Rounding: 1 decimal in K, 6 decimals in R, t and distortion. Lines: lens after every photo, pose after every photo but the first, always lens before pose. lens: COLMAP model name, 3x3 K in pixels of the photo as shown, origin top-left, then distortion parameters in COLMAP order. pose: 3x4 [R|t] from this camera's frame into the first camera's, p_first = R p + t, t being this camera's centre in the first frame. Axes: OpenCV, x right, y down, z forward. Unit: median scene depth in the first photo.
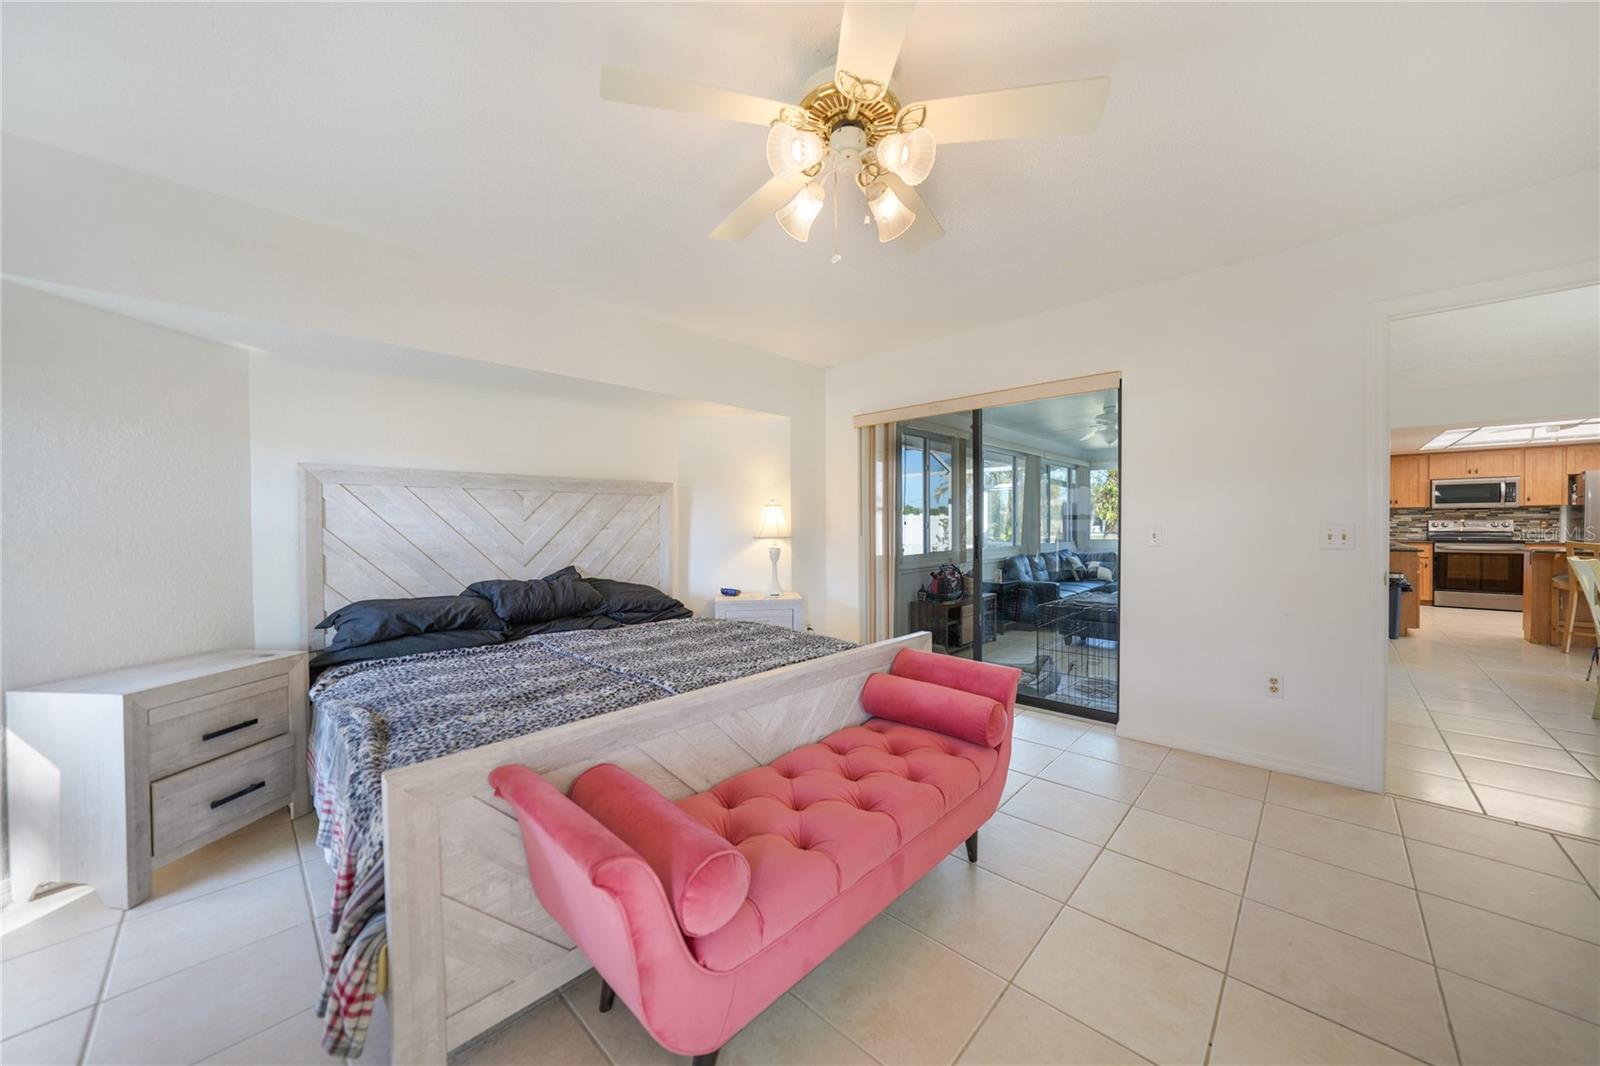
lens RADIAL K [[565.4, 0, 800.0], [0, 565.4, 533.0], [0, 0, 1]] dist [-0.002235, -0.000252]
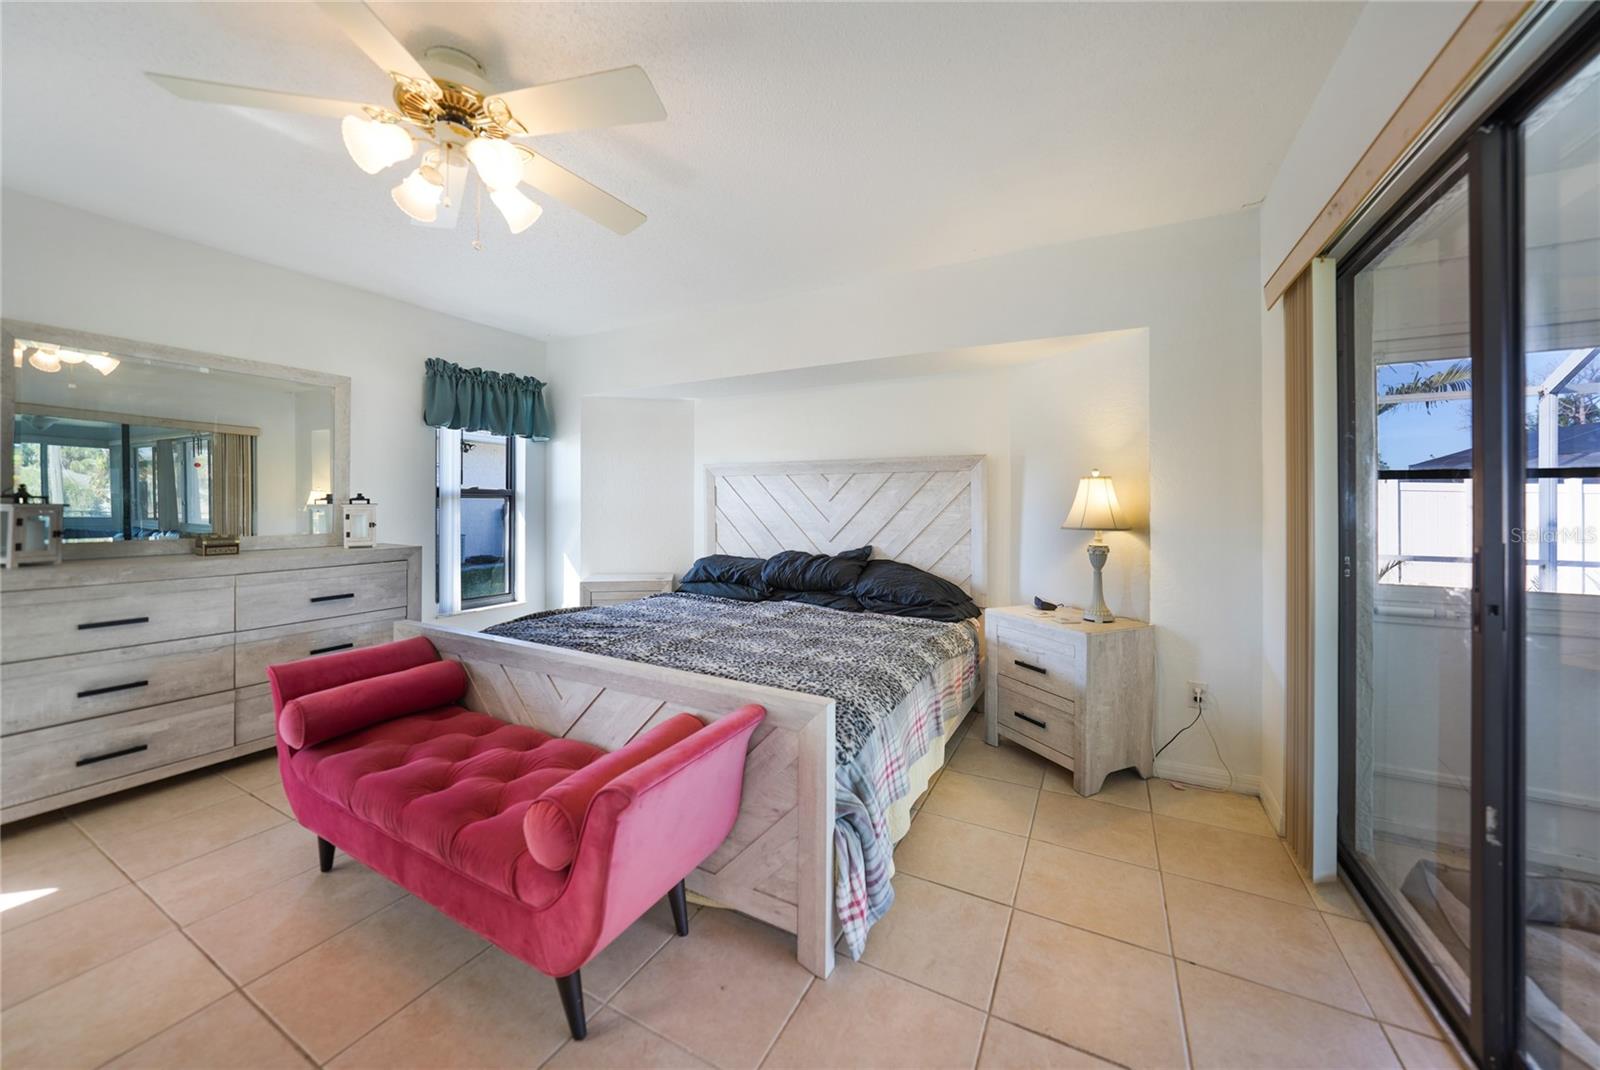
lens RADIAL K [[572.0, 0, 797.5], [0, 572.0, 501.0], [0, 0, 1]] dist [-0.000610, -0.000062]
pose [[0.260506, 0.005155, -0.965459, 1.142957], [-0.020549, 0.999789, -0.000206, -0.038552], [0.965254, 0.019893, 0.260557, 1.252874]]
